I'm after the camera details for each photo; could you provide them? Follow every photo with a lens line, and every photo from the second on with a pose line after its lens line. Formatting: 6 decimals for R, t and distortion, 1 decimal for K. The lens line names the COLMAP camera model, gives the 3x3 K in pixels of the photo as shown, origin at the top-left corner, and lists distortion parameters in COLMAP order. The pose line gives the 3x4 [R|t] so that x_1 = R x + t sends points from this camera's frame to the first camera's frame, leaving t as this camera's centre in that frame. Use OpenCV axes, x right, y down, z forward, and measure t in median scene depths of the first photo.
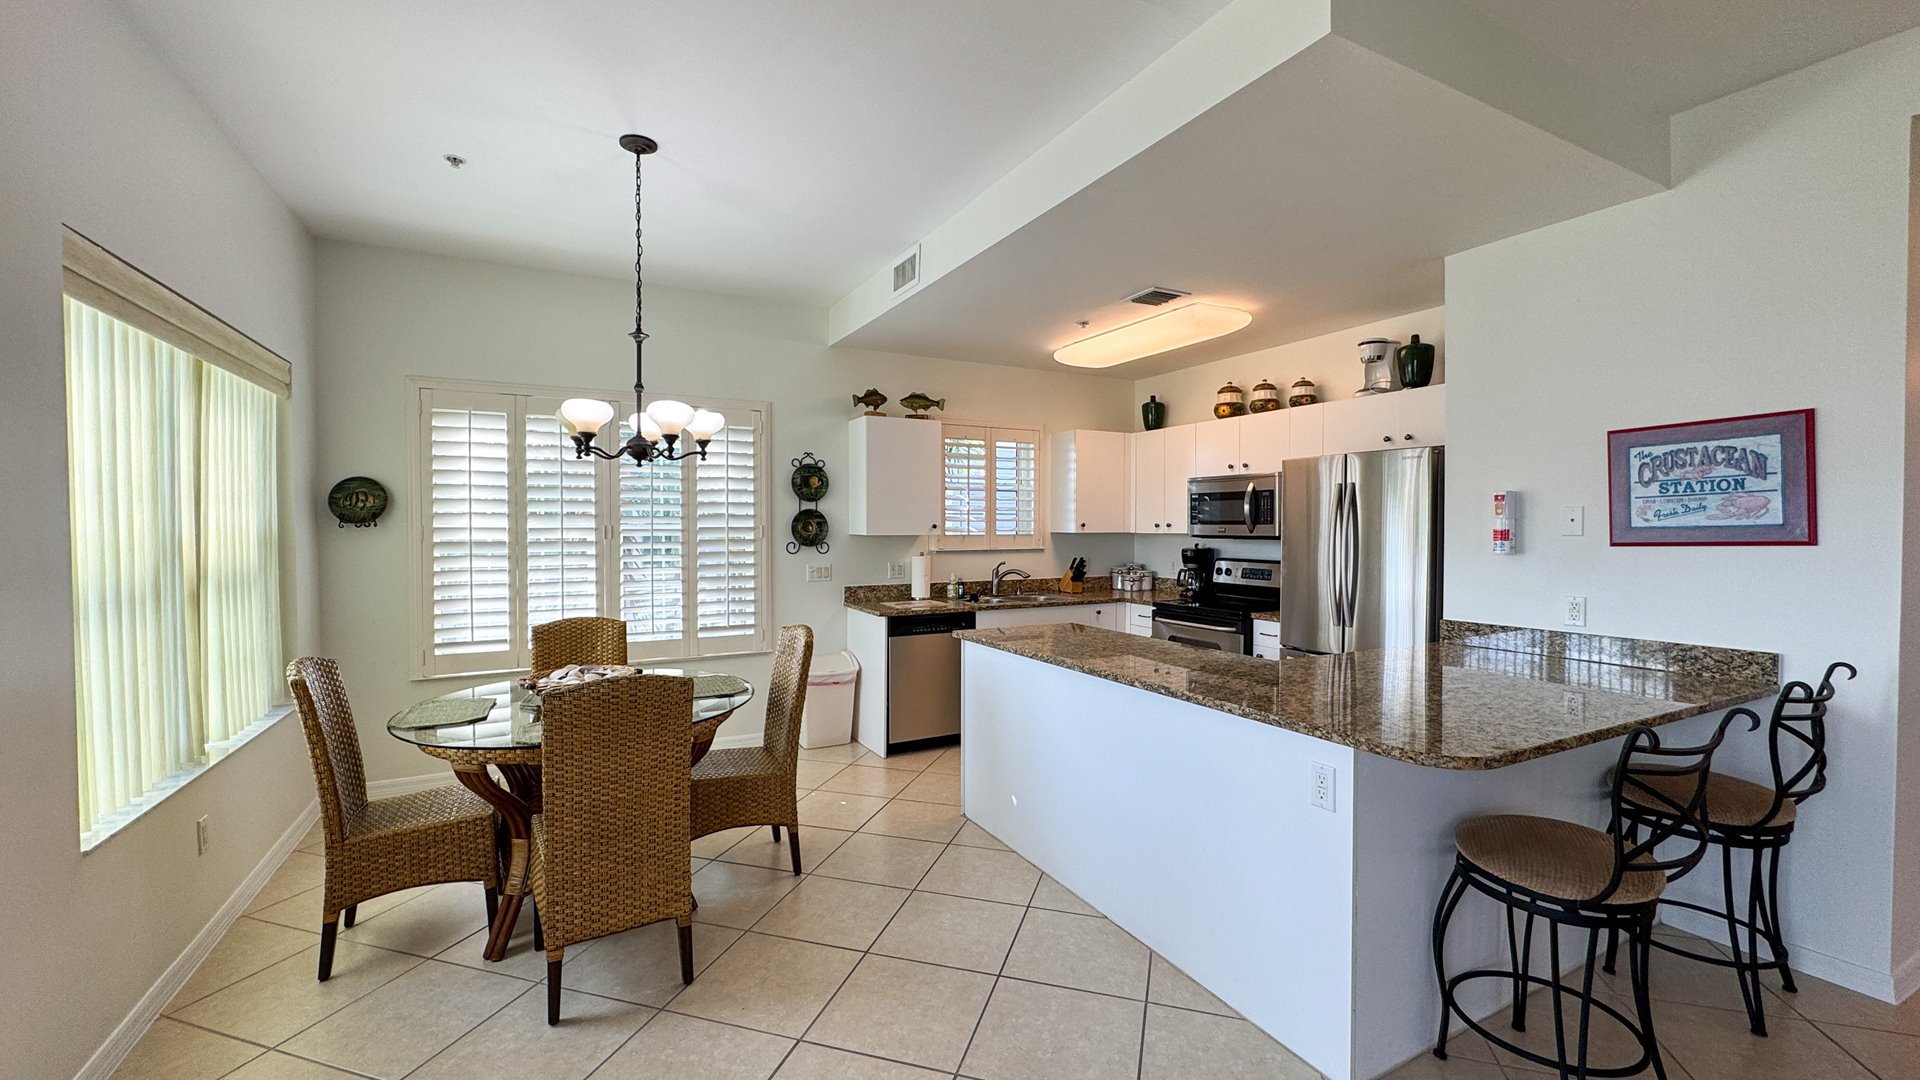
lens RADIAL K [[765.5, 0, 955.0], [0, 765.5, 540.3], [0, 0, 1]] dist [-0.003442, 0.000892]
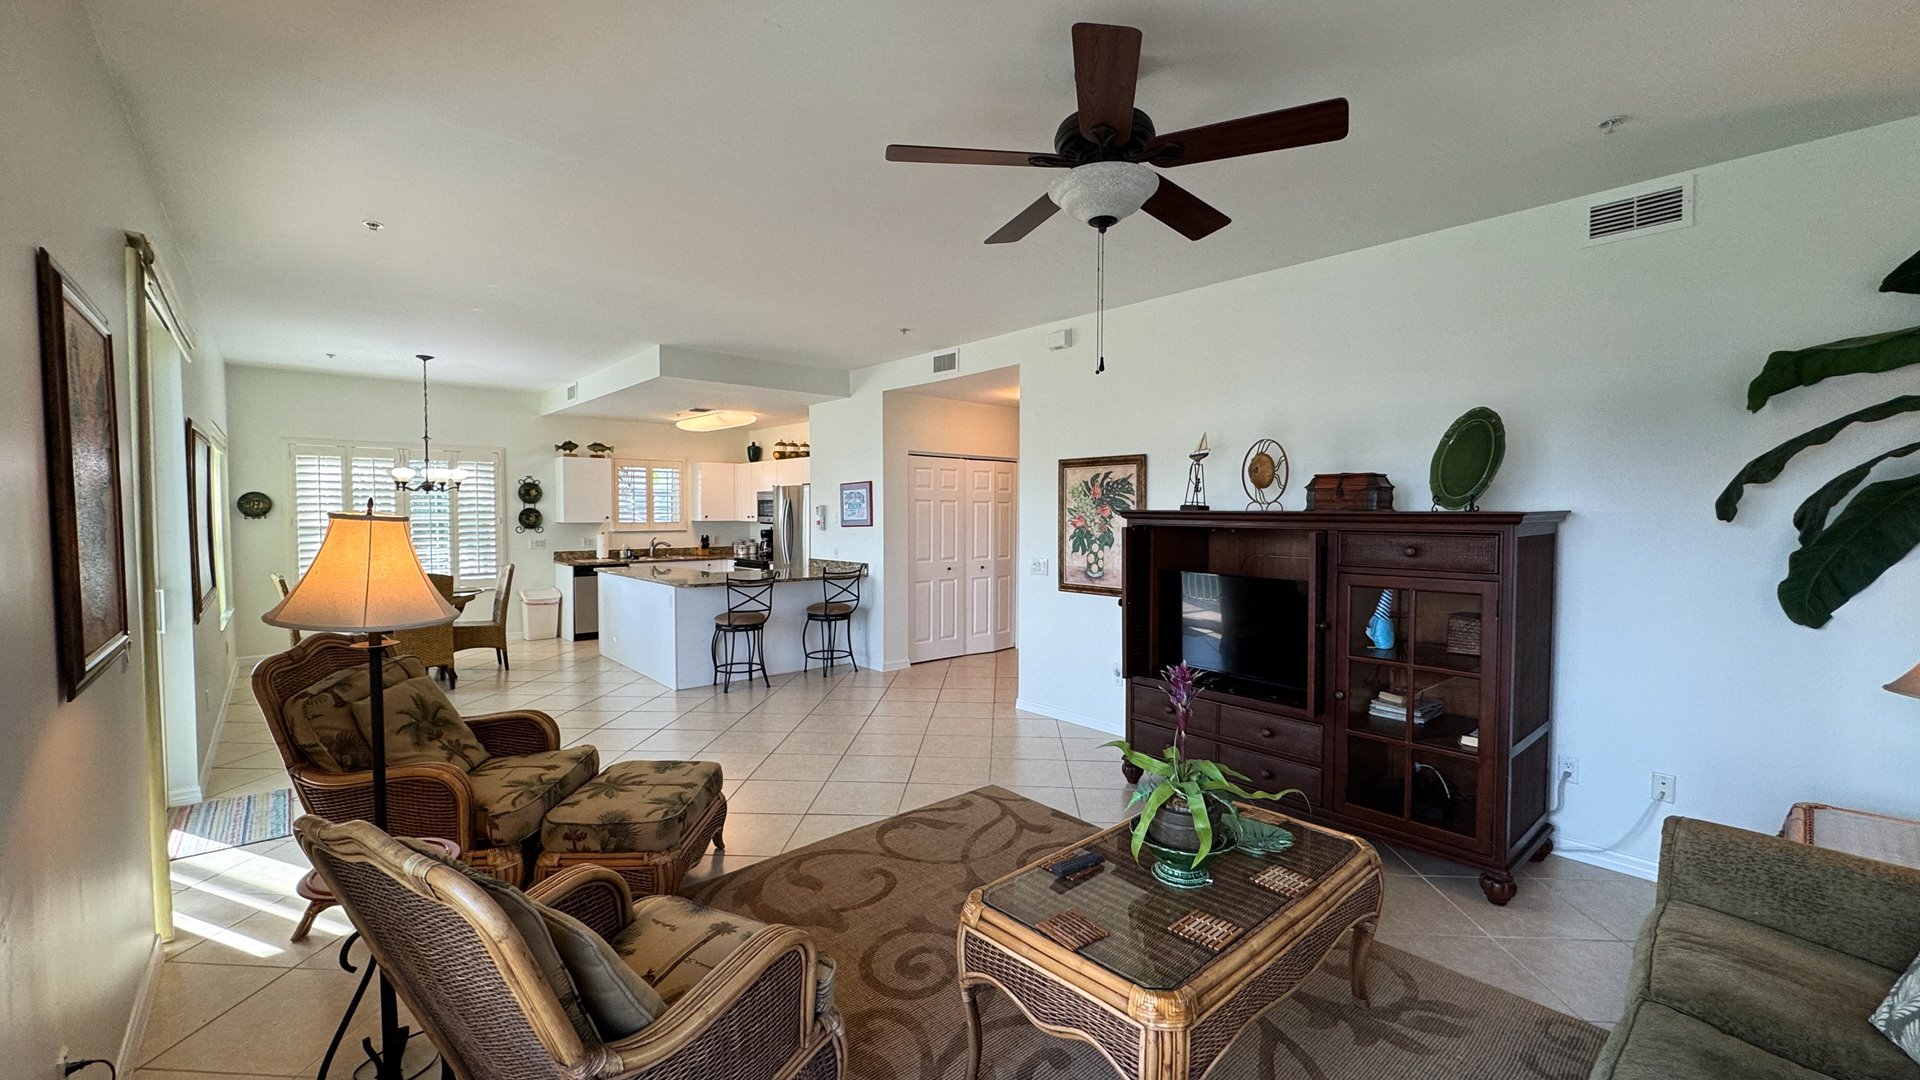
lens RADIAL K [[765.5, 0, 960.5], [0, 765.5, 539.8], [0, 0, 1]] dist [-0.003442, 0.000892]
pose [[0.970872, -0.006151, 0.239521, 0.428289], [0.001767, 0.999827, 0.018511, 0.002639], [-0.239594, -0.017549, 0.970715, -1.166571]]
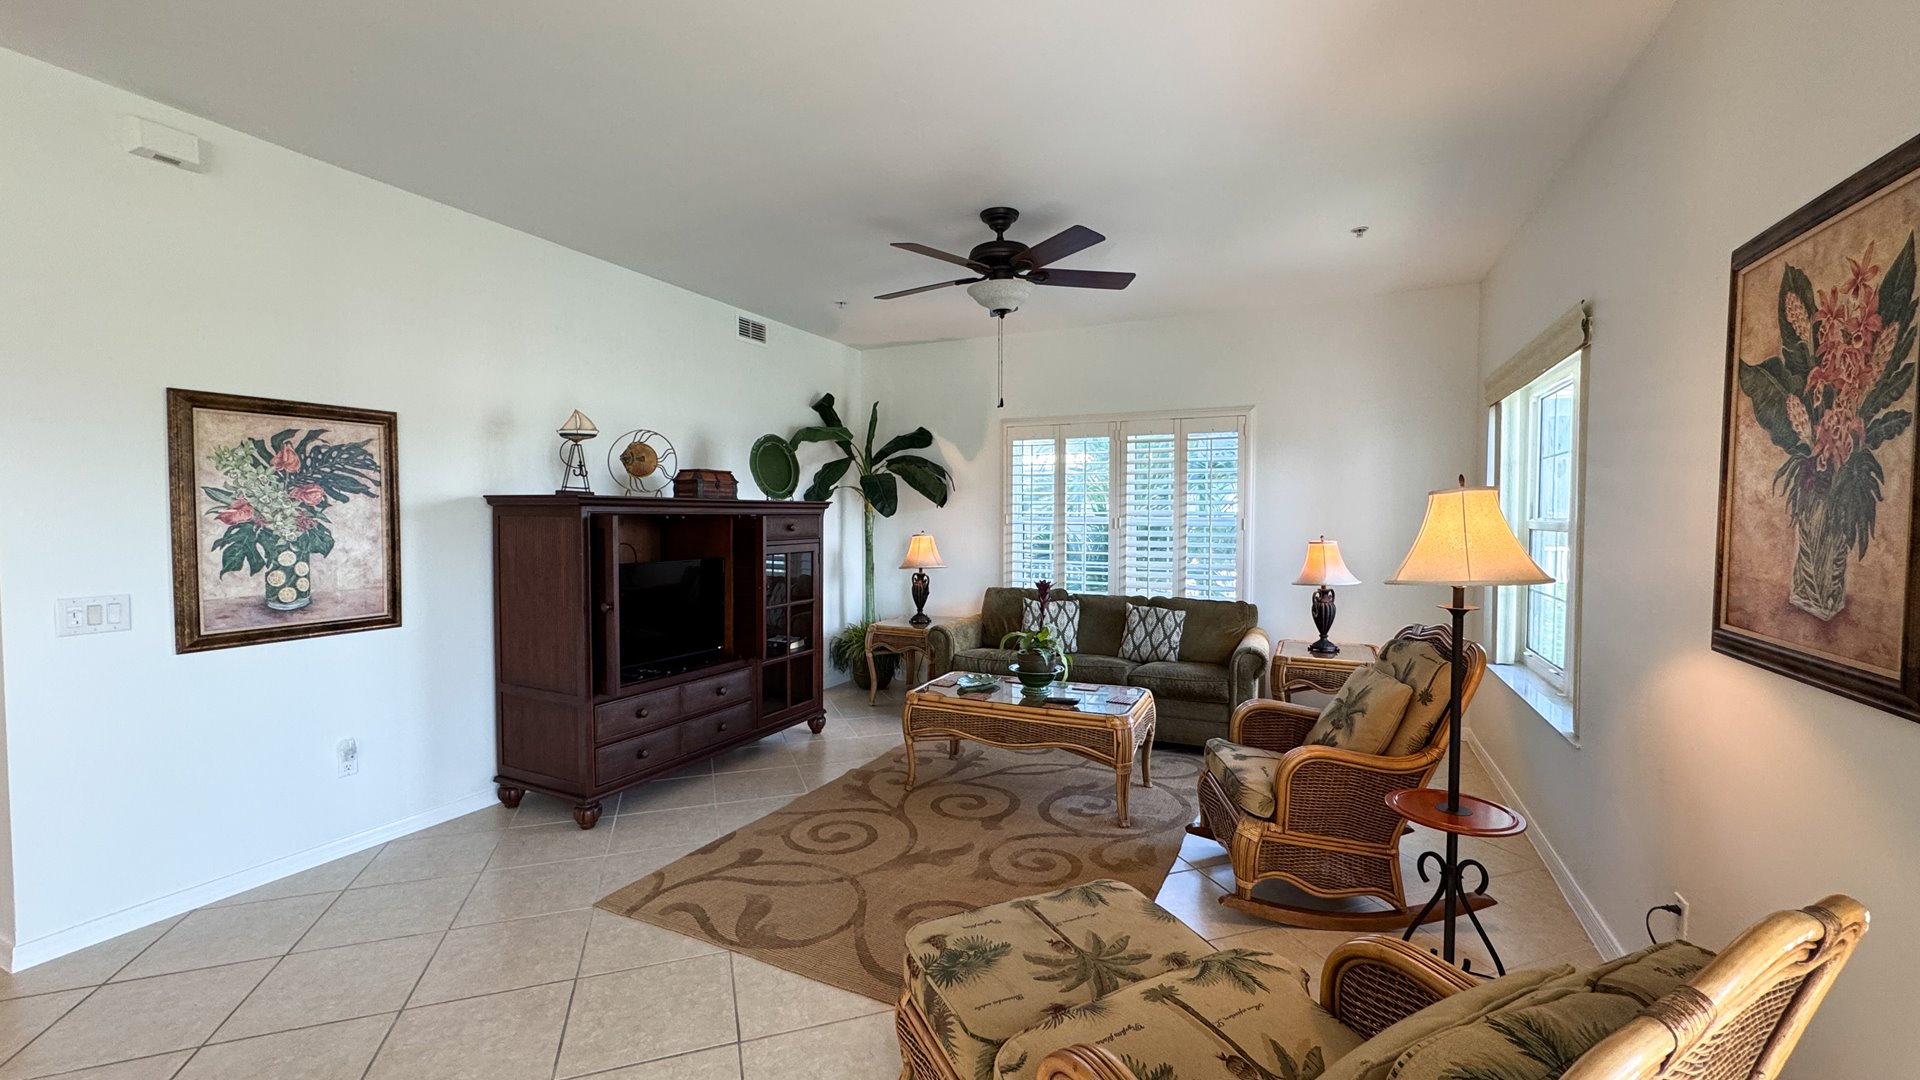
lens RADIAL K [[765.5, 0, 956.4], [0, 765.5, 539.8], [0, 0, 1]] dist [-0.003442, 0.000892]
pose [[-0.595670, -0.026997, 0.802776, -0.011844], [0.016627, 0.998806, 0.045927, -0.000949], [-0.803057, 0.040705, -0.594510, -0.067906]]
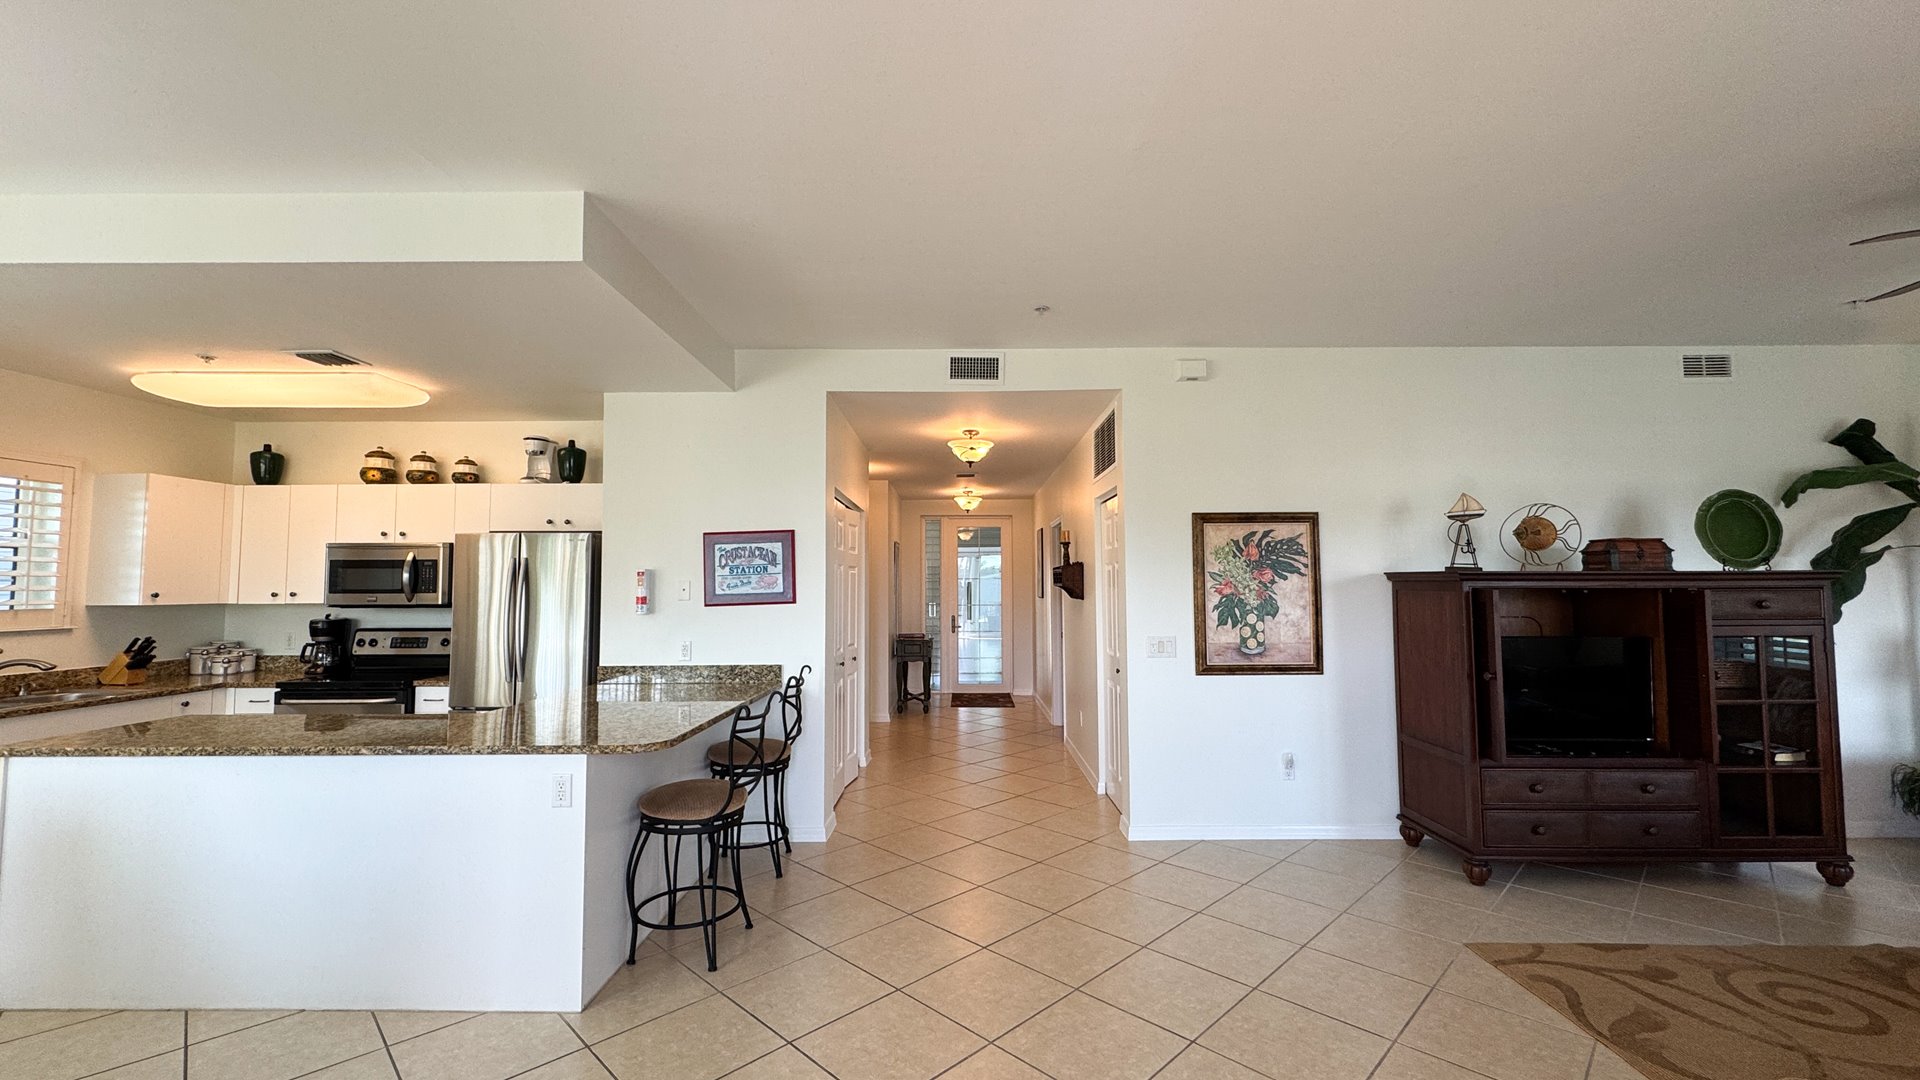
lens RADIAL K [[765.5, 0, 961.1], [0, 765.5, 539.7], [0, 0, 1]] dist [-0.003442, 0.000892]
pose [[0.465620, 0.051928, 0.883460, -0.193479], [0.022331, 0.997270, -0.070387, -0.004525], [-0.884703, 0.052502, 0.463189, -0.130234]]
